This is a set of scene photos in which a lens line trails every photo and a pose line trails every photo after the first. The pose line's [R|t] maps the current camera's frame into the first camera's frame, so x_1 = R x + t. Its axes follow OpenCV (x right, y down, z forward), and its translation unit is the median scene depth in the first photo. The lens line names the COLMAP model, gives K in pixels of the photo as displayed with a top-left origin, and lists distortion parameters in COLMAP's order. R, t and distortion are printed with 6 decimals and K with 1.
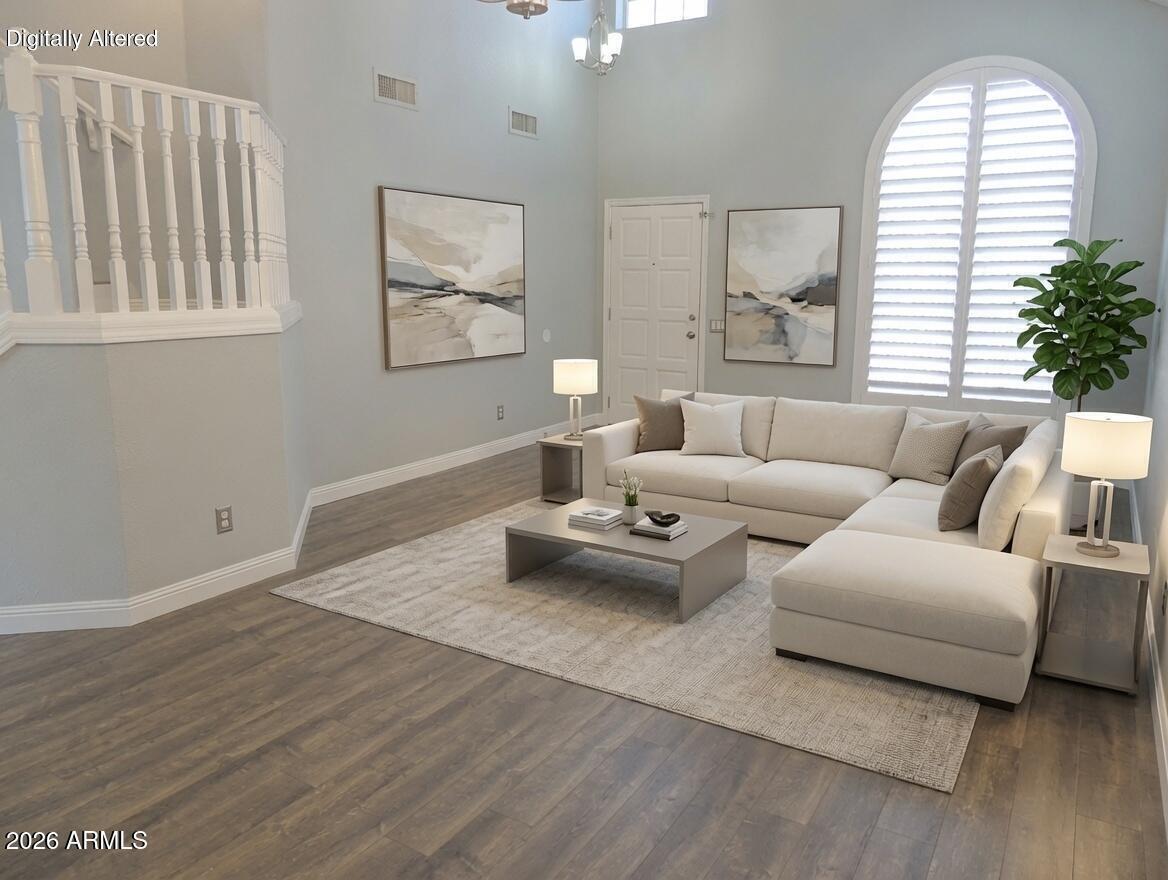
lens RADIAL K [[816.0, 0, 583.5], [0, 816.0, 436.8], [0, 0, 1]] dist [-0.030128, 0.000318]
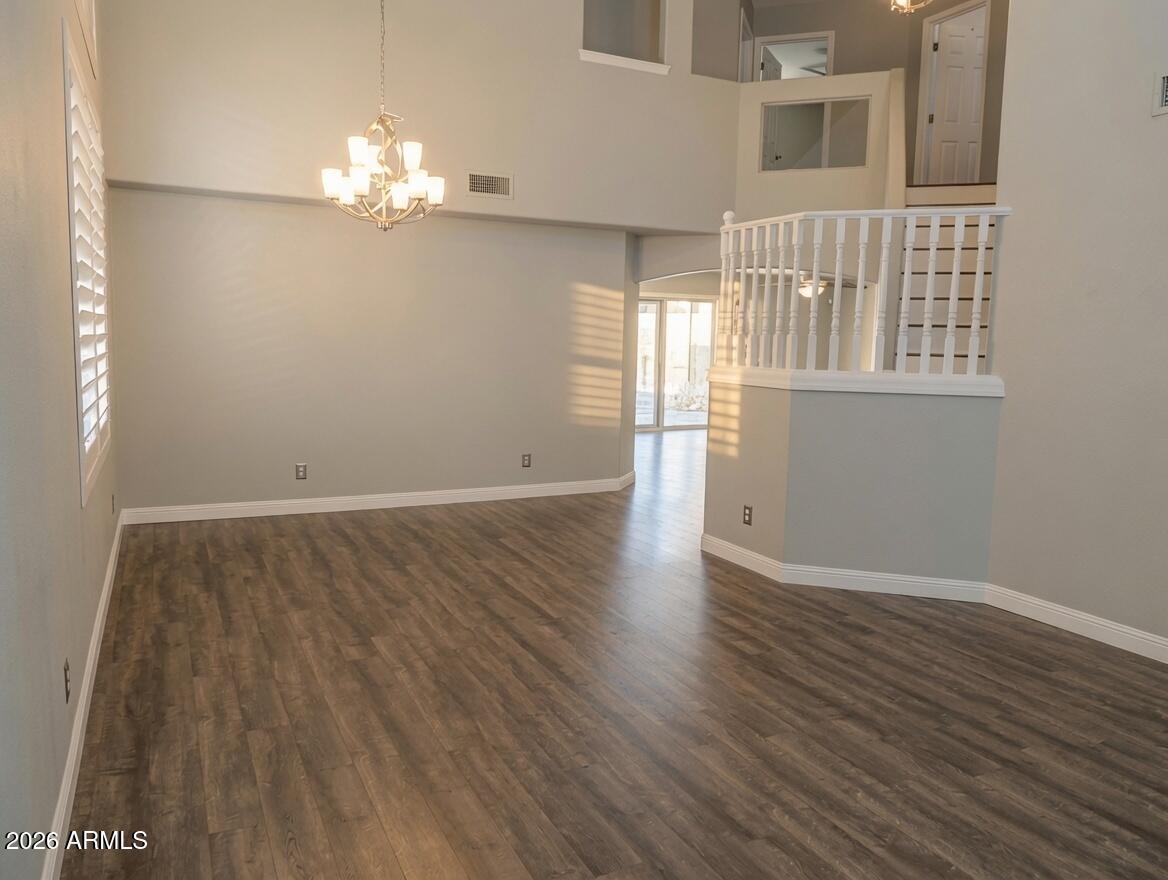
lens RADIAL K [[825.3, 0, 584.0], [0, 825.3, 440.0], [0, 0, 1]] dist [-0.031595, 0.000322]
pose [[-0.524909, 0.082257, -0.847175, 0.895375], [-0.186667, 0.959964, 0.208866, -0.265361], [0.830438, 0.267775, -0.488539, 1.423160]]
